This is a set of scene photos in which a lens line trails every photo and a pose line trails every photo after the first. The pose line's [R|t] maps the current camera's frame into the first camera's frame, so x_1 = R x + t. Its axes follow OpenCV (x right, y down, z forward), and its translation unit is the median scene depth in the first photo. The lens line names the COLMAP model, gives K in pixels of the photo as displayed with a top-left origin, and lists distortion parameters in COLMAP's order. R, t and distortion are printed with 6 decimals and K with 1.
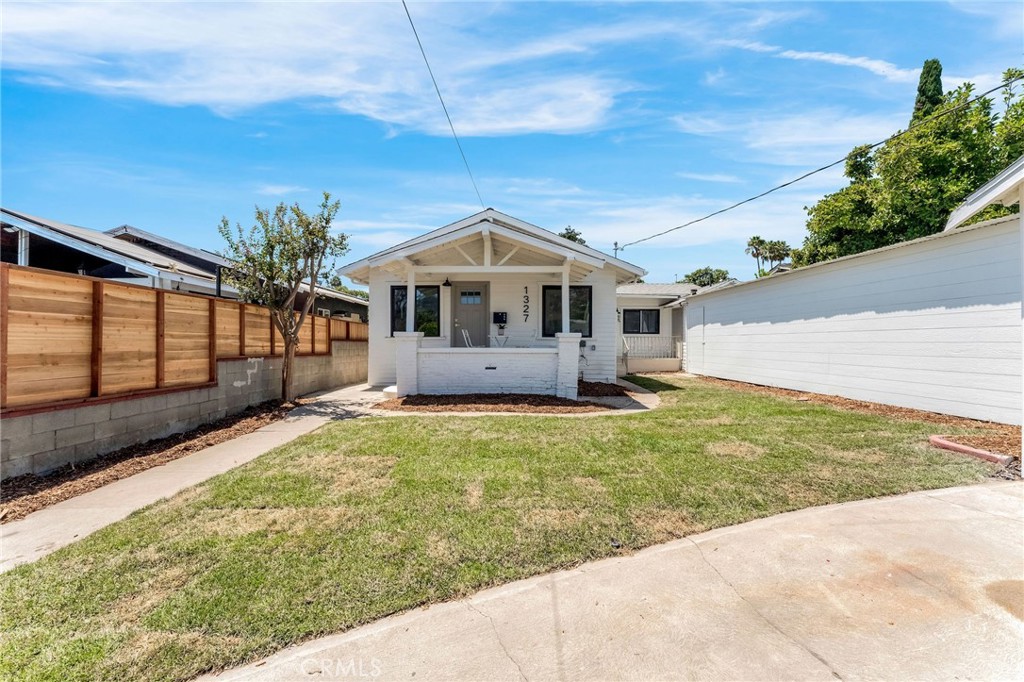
lens RADIAL K [[416.2, 0, 505.7], [0, 416.2, 340.3], [0, 0, 1]] dist [0.001888, 0.000062]
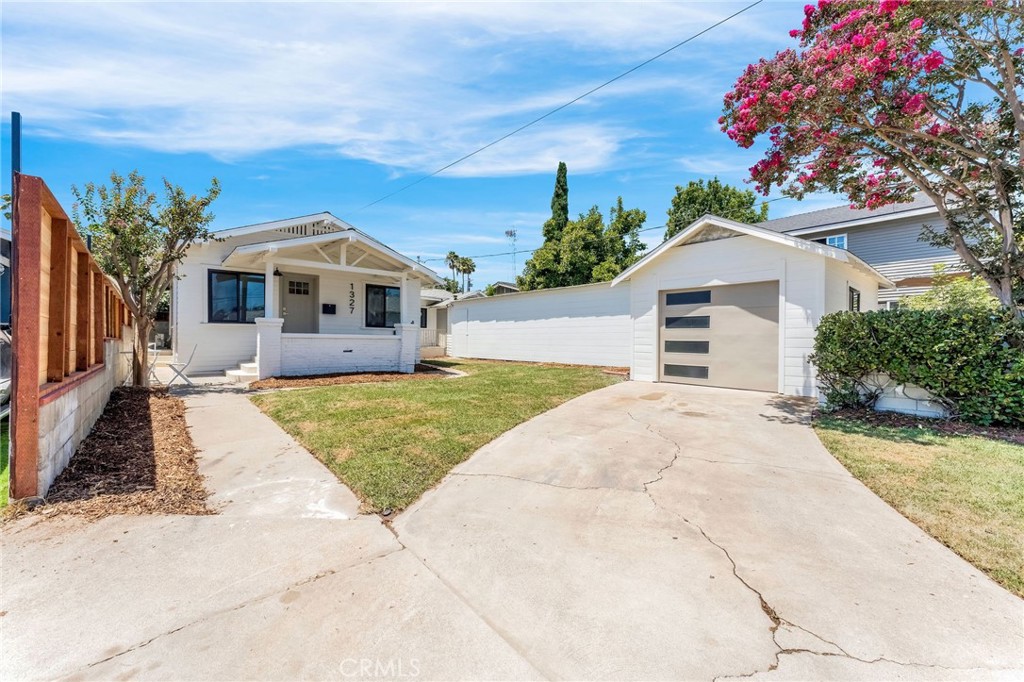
lens RADIAL K [[416.2, 0, 505.7], [0, 416.2, 340.3], [0, 0, 1]] dist [0.001888, 0.000062]
pose [[0.759423, 0.005957, 0.650570, -0.385436], [-0.011862, 0.999919, 0.004690, 0.020783], [-0.650489, -0.011279, 0.759432, -0.178974]]
